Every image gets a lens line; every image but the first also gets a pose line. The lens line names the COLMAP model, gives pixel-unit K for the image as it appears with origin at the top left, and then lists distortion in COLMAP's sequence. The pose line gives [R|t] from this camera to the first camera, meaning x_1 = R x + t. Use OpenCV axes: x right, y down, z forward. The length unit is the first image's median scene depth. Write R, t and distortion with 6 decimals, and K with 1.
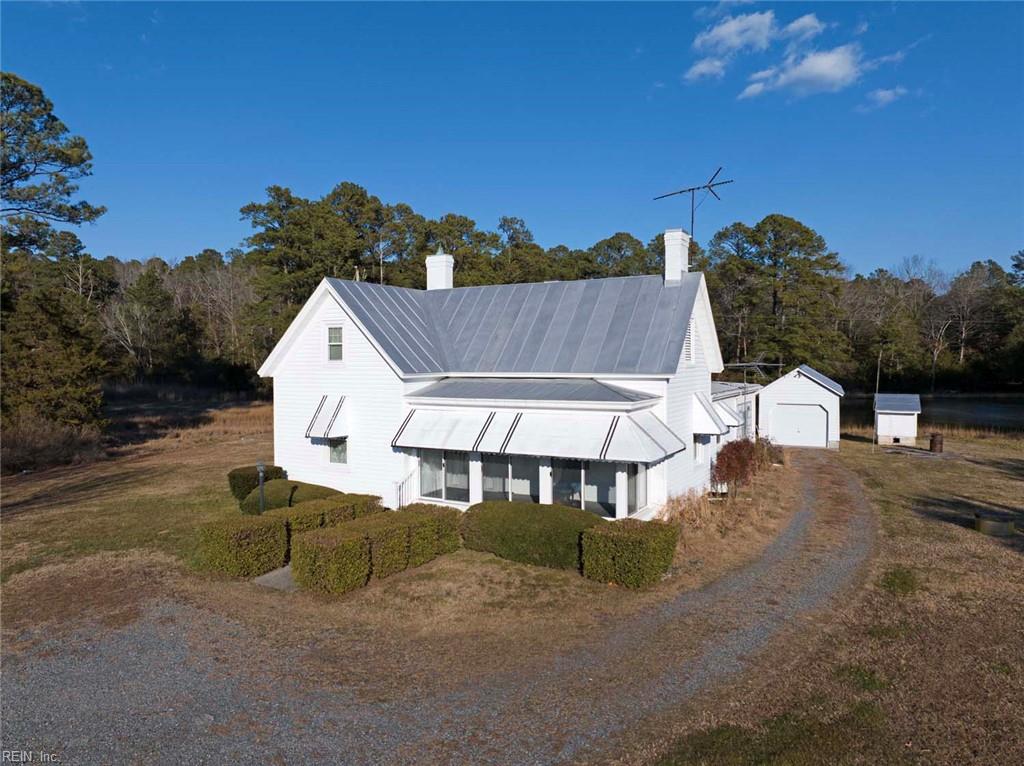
lens RADIAL K [[716.6, 0, 512.0], [0, 716.6, 383.0], [0, 0, 1]] dist [-0.036446, -0.003742]
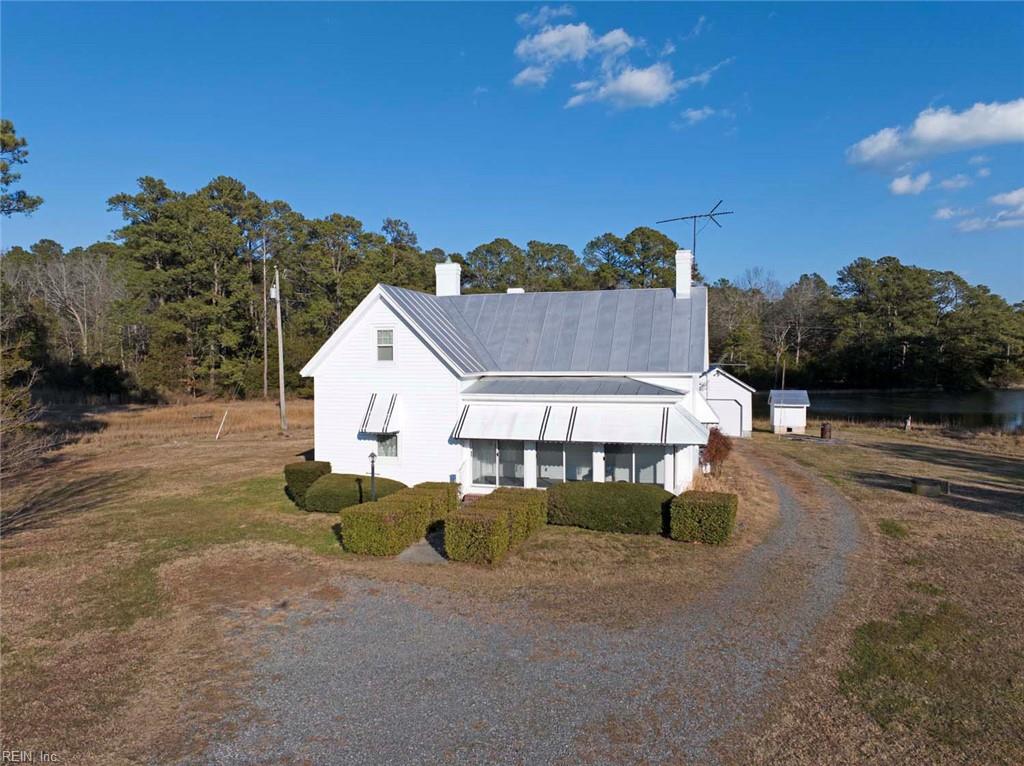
lens RADIAL K [[716.6, 0, 512.0], [0, 716.6, 383.0], [0, 0, 1]] dist [-0.036446, -0.003742]
pose [[0.976044, -0.005514, 0.217505, -0.274749], [0.005890, 0.999982, -0.001082, 0.003857], [-0.217495, 0.002337, 0.976059, -0.082674]]
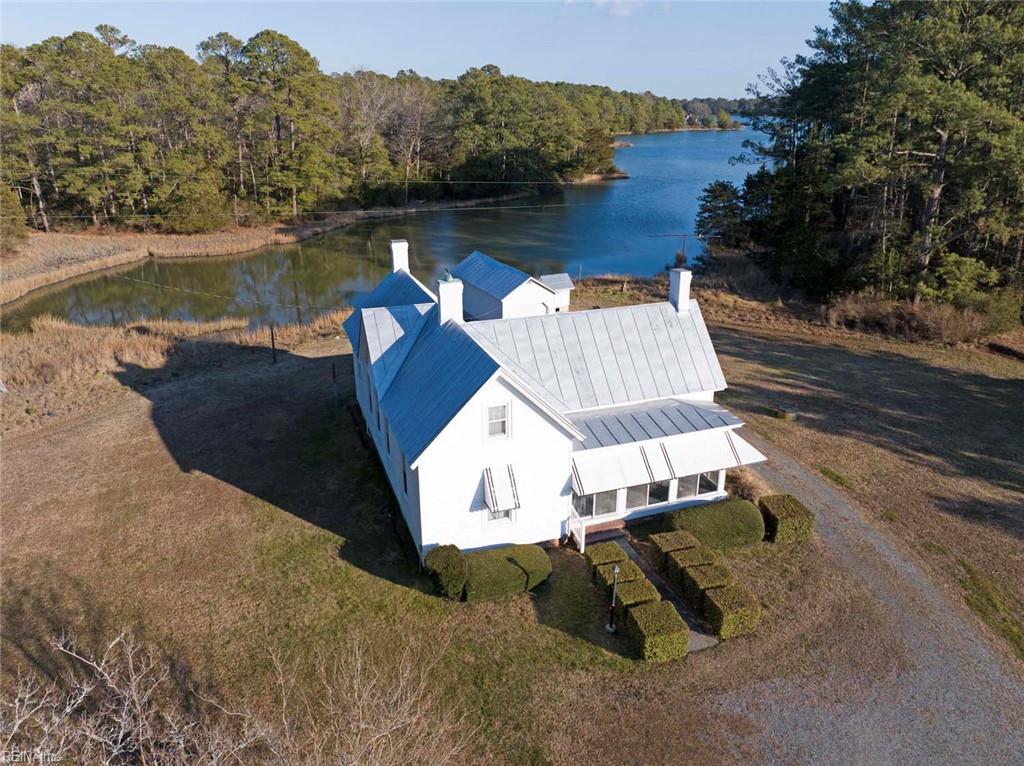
lens RADIAL K [[716.6, 0, 512.0], [0, 716.6, 383.0], [0, 0, 1]] dist [-0.036446, -0.003742]
pose [[0.657514, -0.267582, 0.704326, -0.887635], [0.027292, 0.942656, 0.332648, -0.422207], [-0.752948, -0.199499, 0.627112, 0.317731]]
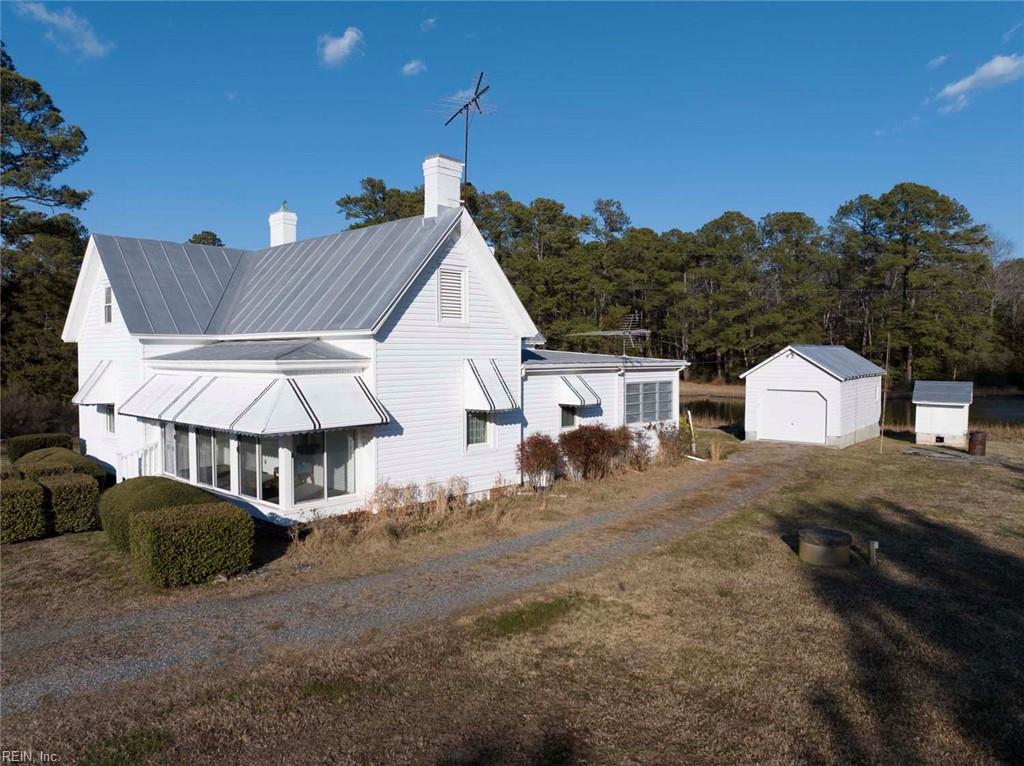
lens RADIAL K [[715.1, 0, 509.8], [0, 715.1, 377.6], [0, 0, 1]] dist [-0.033999, -0.002137]
pose [[0.972203, 0.013215, -0.233766, 0.446485], [-0.013555, 0.999908, 0.000151, 0.031540], [0.233747, 0.003022, 0.972293, 0.209614]]
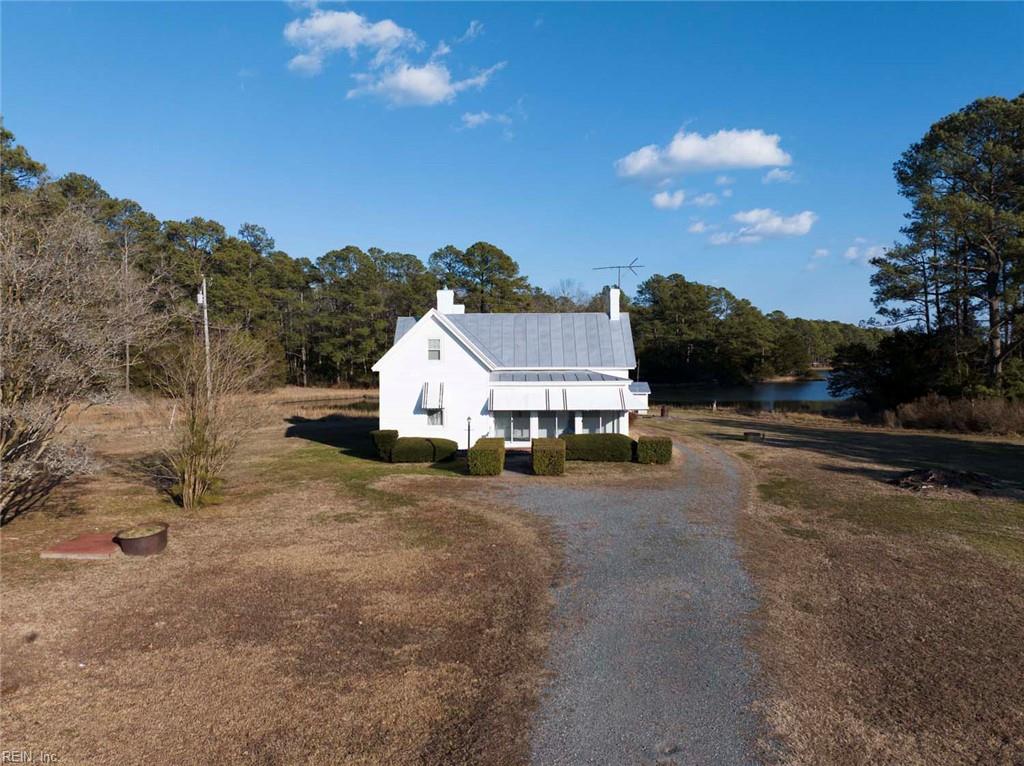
lens RADIAL K [[715.1, 0, 509.8], [0, 715.1, 377.6], [0, 0, 1]] dist [-0.033999, -0.002137]
pose [[0.875379, -0.010391, 0.483325, -0.803945], [0.014675, 0.999879, -0.005082, 0.016843], [-0.483214, 0.011541, 0.875426, -0.427809]]
